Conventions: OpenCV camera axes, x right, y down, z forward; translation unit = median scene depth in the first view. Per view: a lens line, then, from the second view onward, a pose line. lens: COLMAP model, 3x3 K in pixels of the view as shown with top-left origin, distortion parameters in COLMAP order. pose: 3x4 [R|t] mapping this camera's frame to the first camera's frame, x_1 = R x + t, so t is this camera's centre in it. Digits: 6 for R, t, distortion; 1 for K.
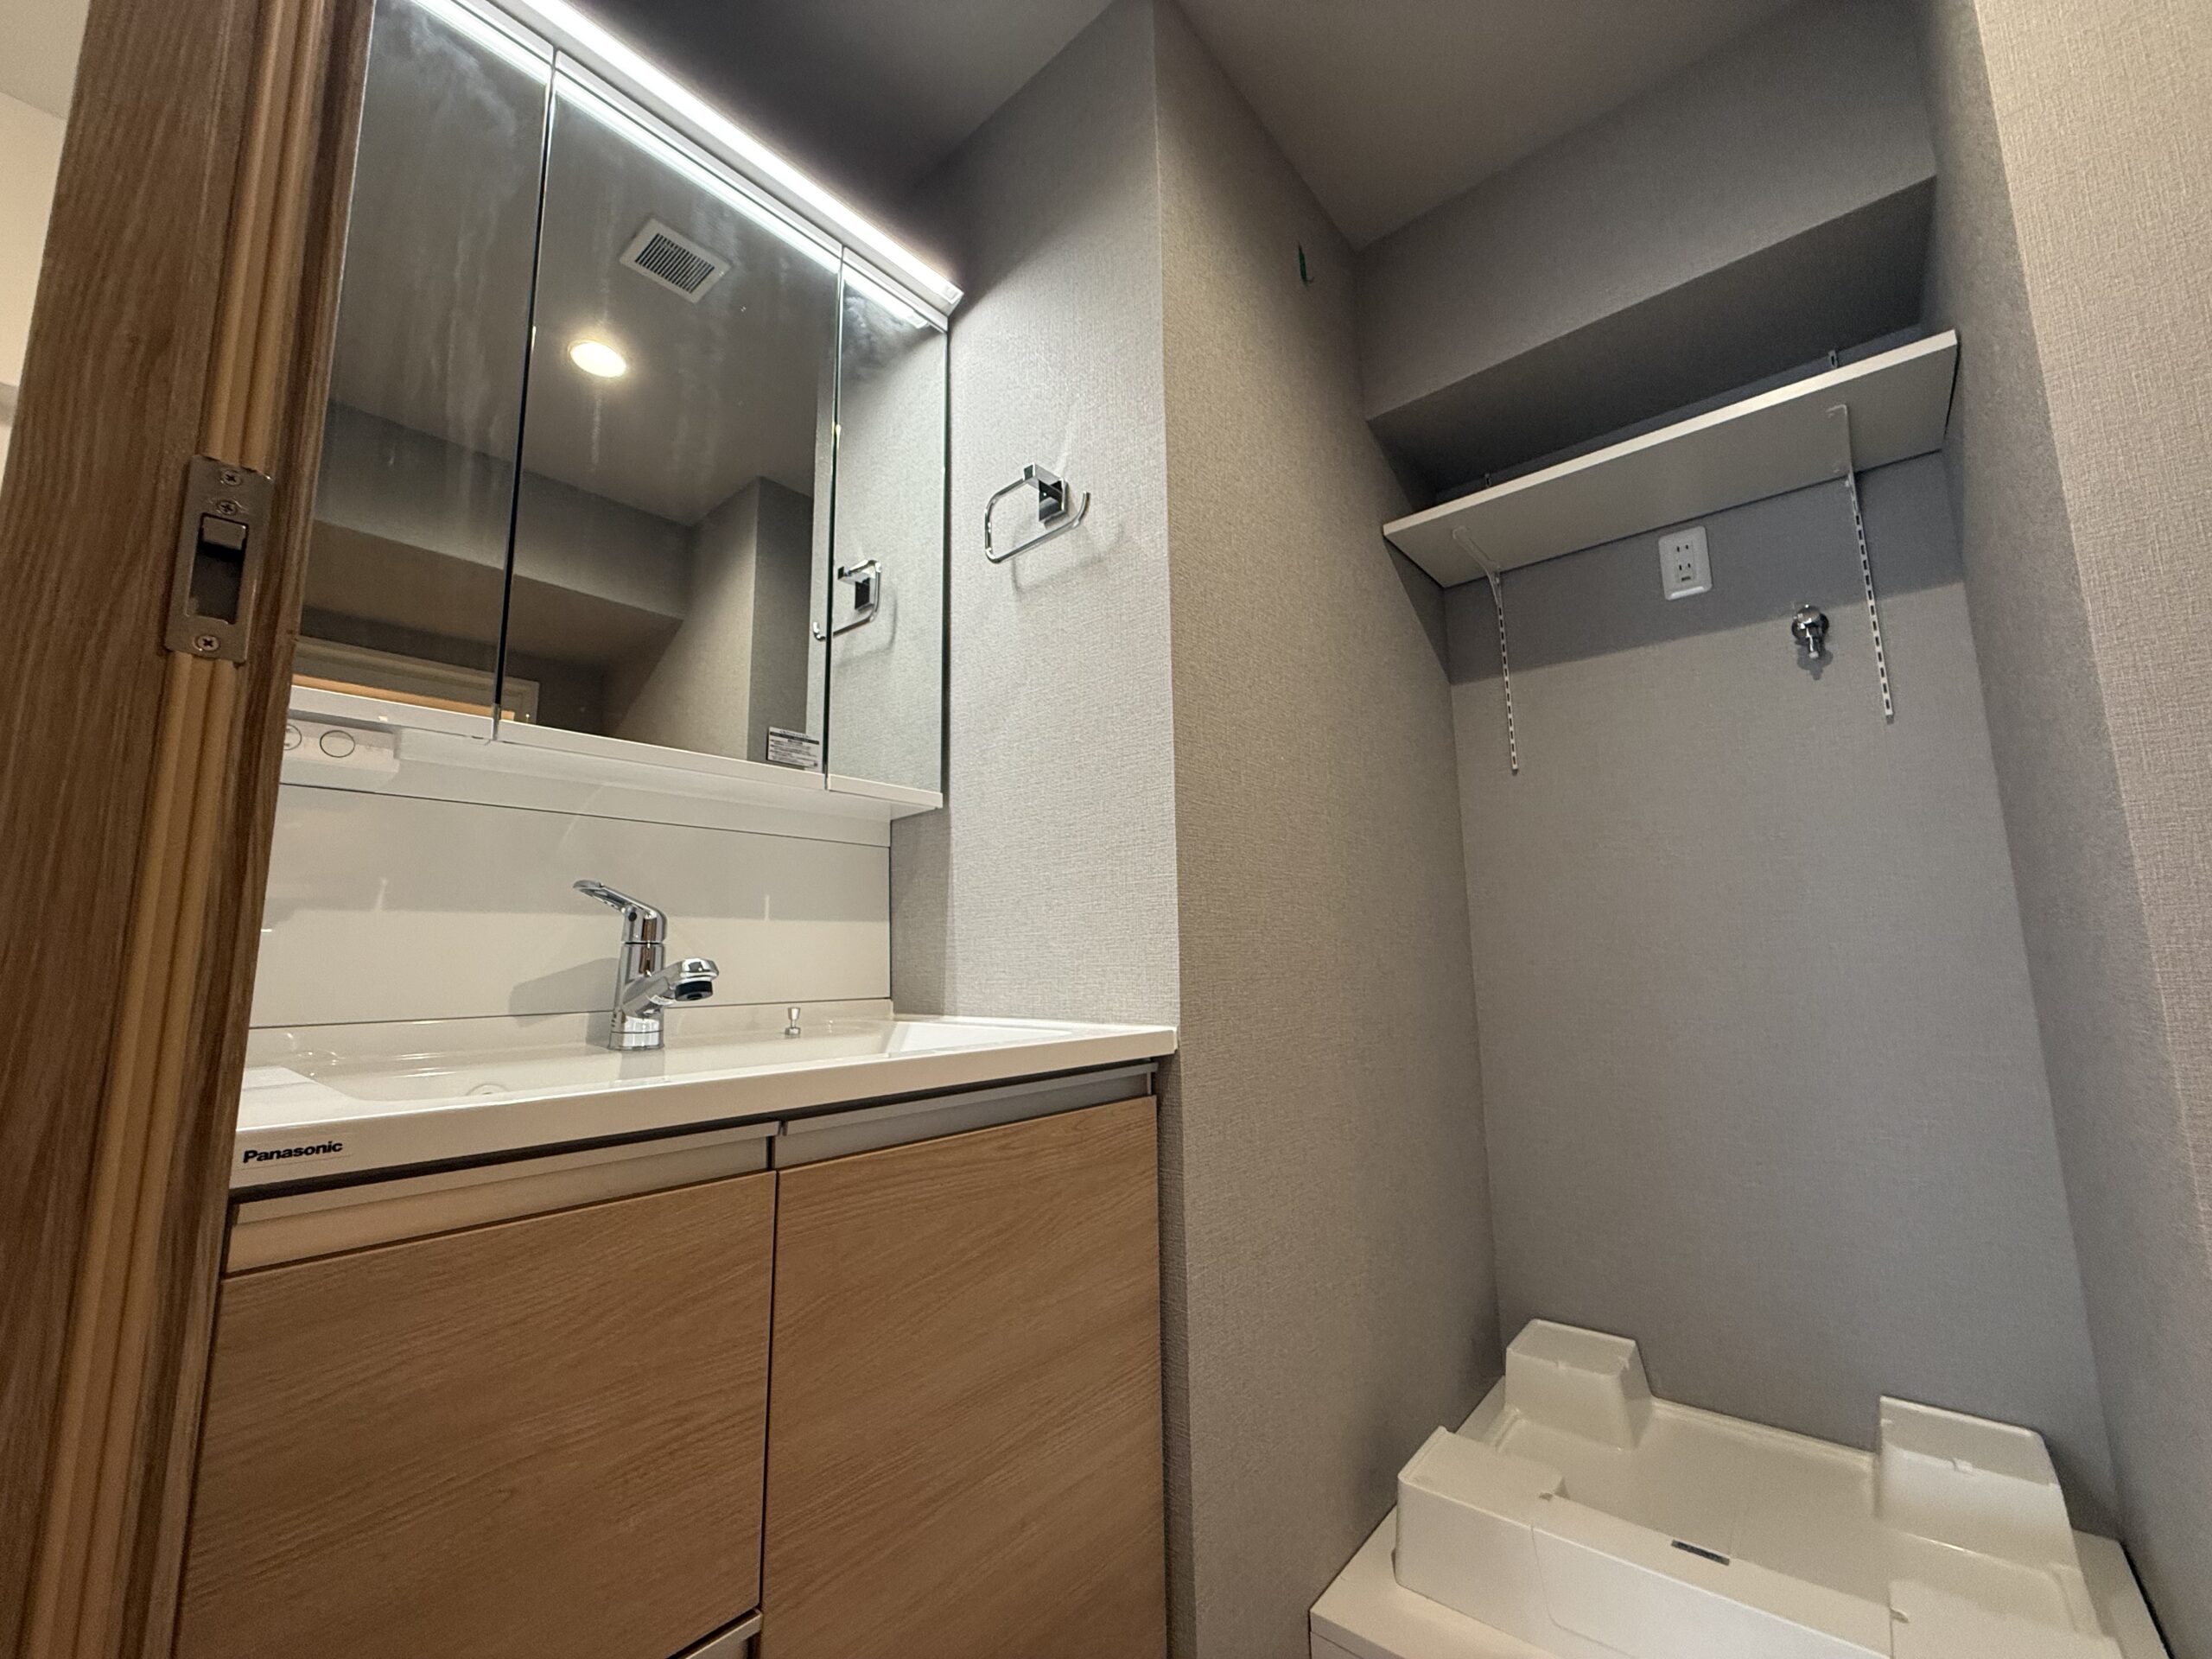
lens RADIAL K [[873.9, 0, 1104.9], [0, 873.9, 833.7], [0, 0, 1]] dist [0.000075, 0.000134]
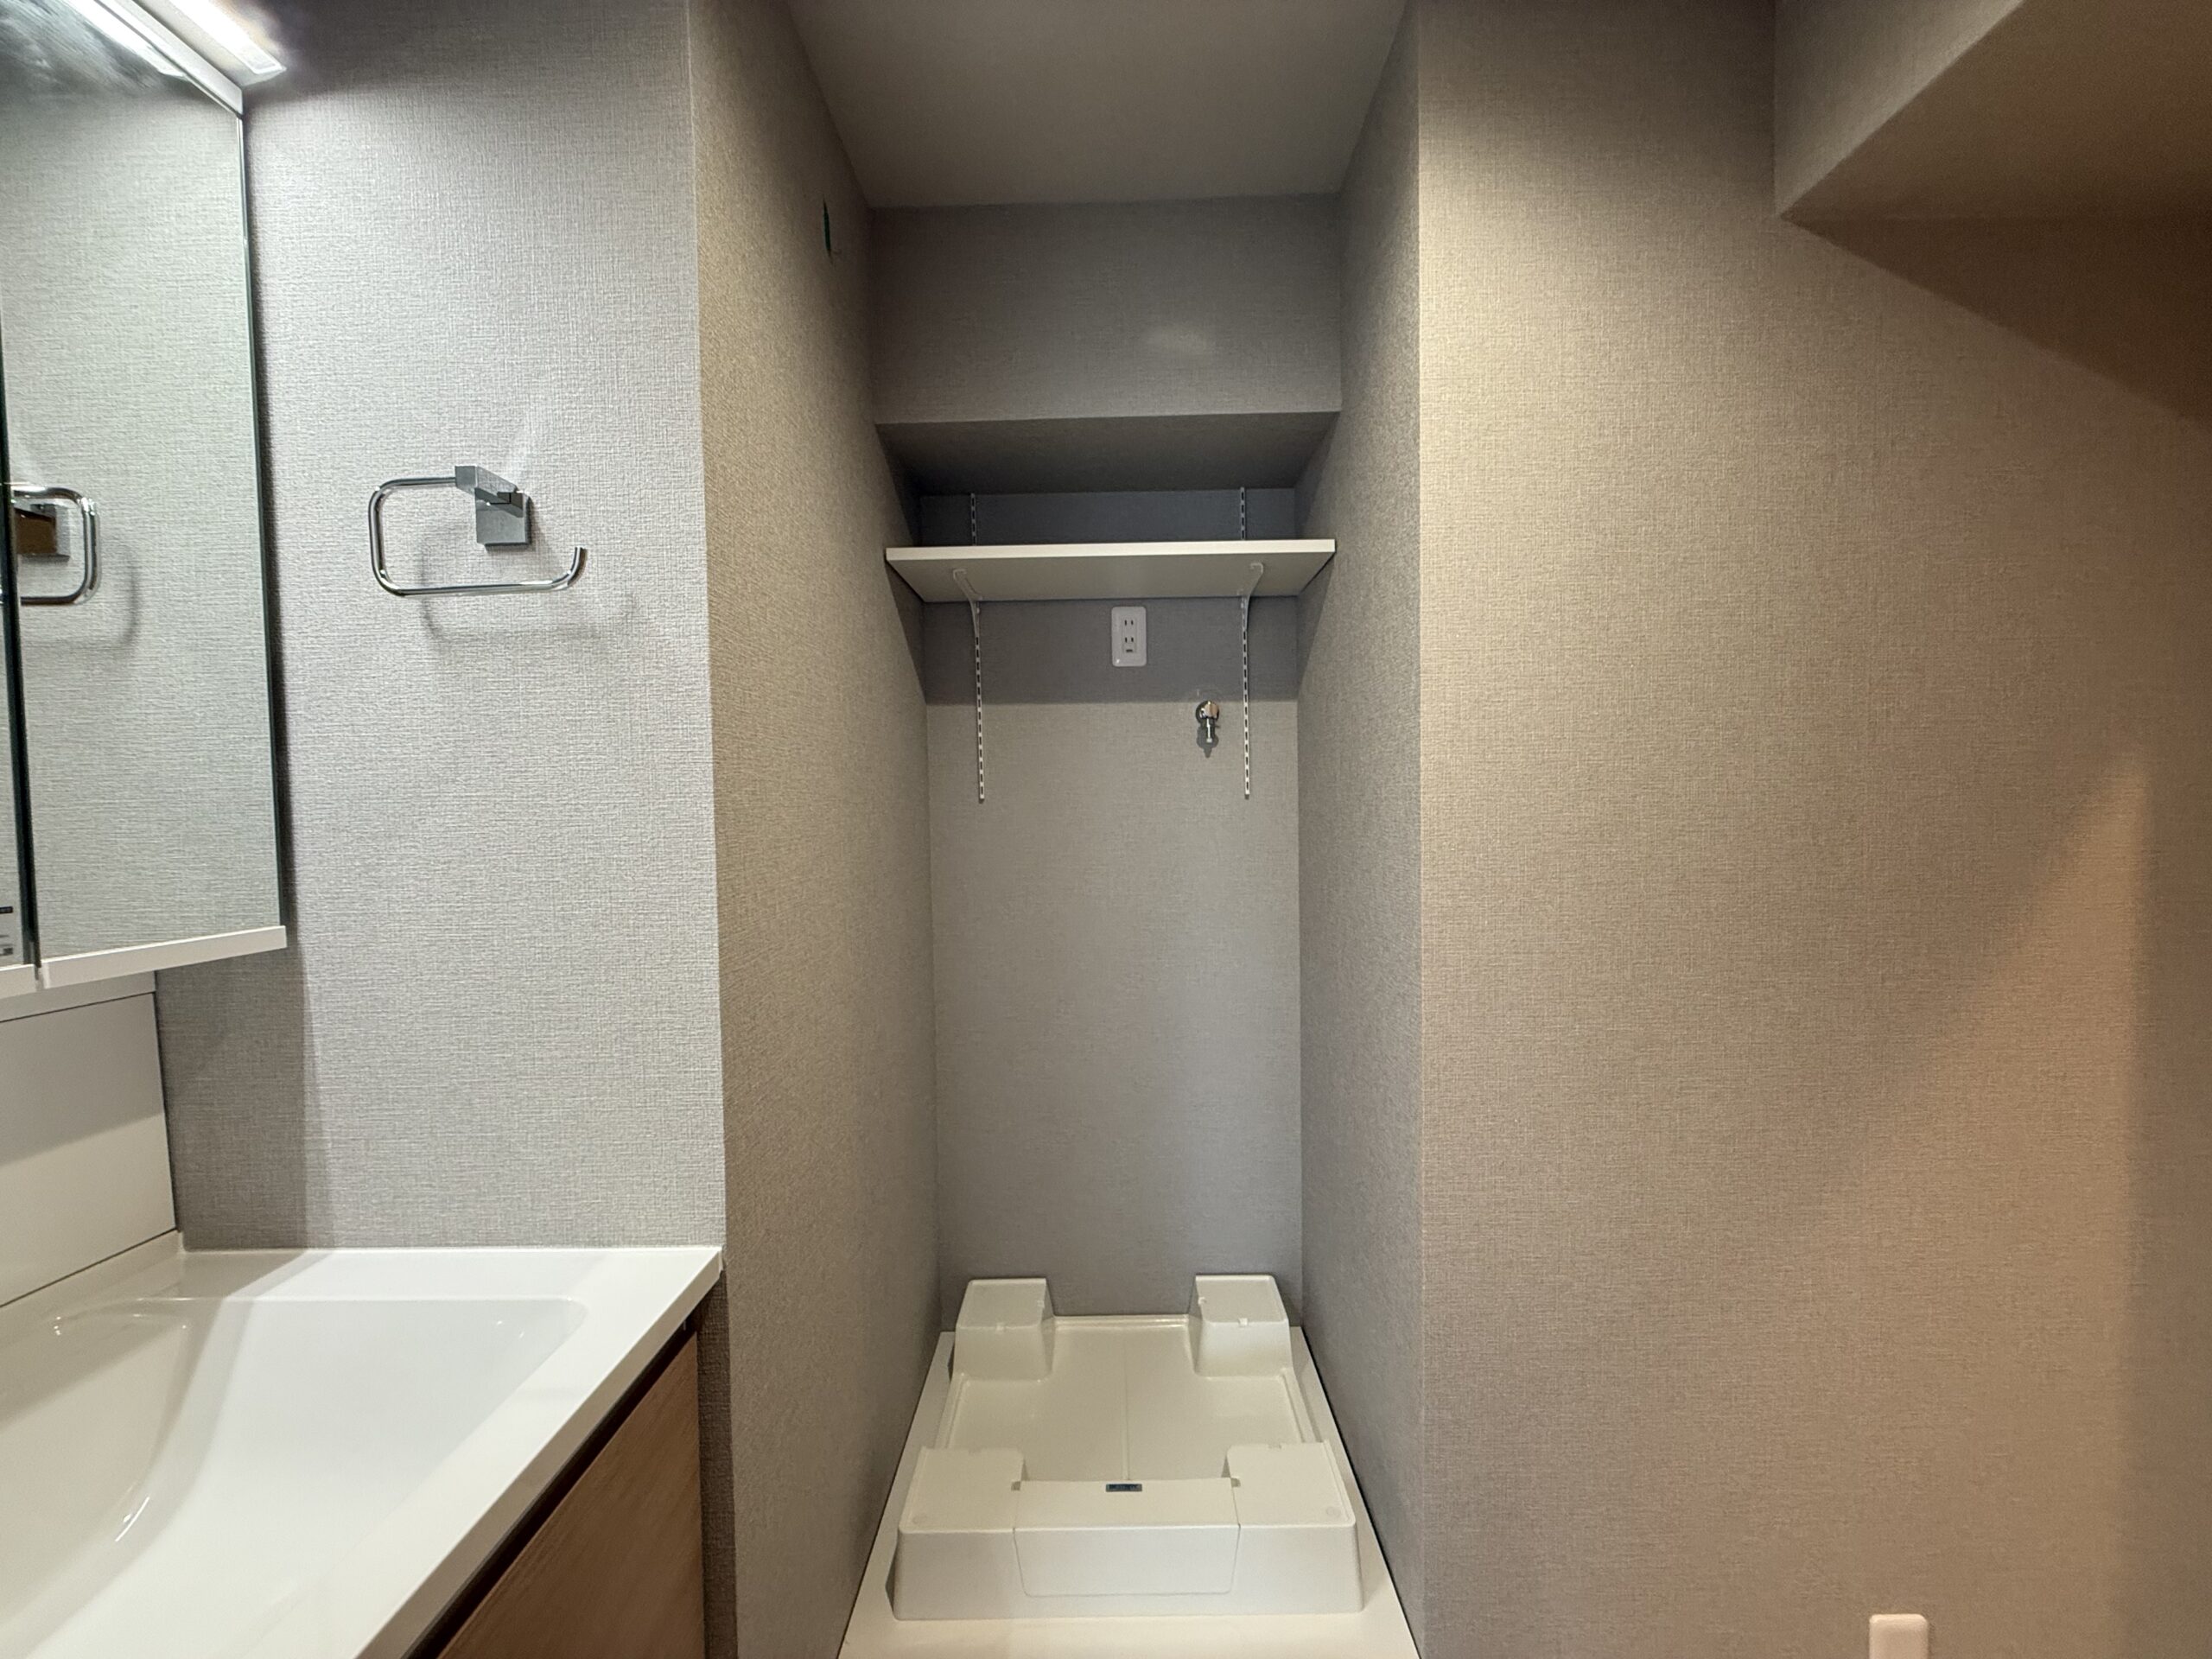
lens RADIAL K [[873.9, 0, 1097.0], [0, 873.9, 832.5], [0, 0, 1]] dist [0.000075, 0.000134]
pose [[0.770343, -0.019100, 0.637344, -0.129051], [-0.086328, 0.987224, 0.133929, -0.243526], [-0.631759, -0.158192, 0.758852, 0.133484]]
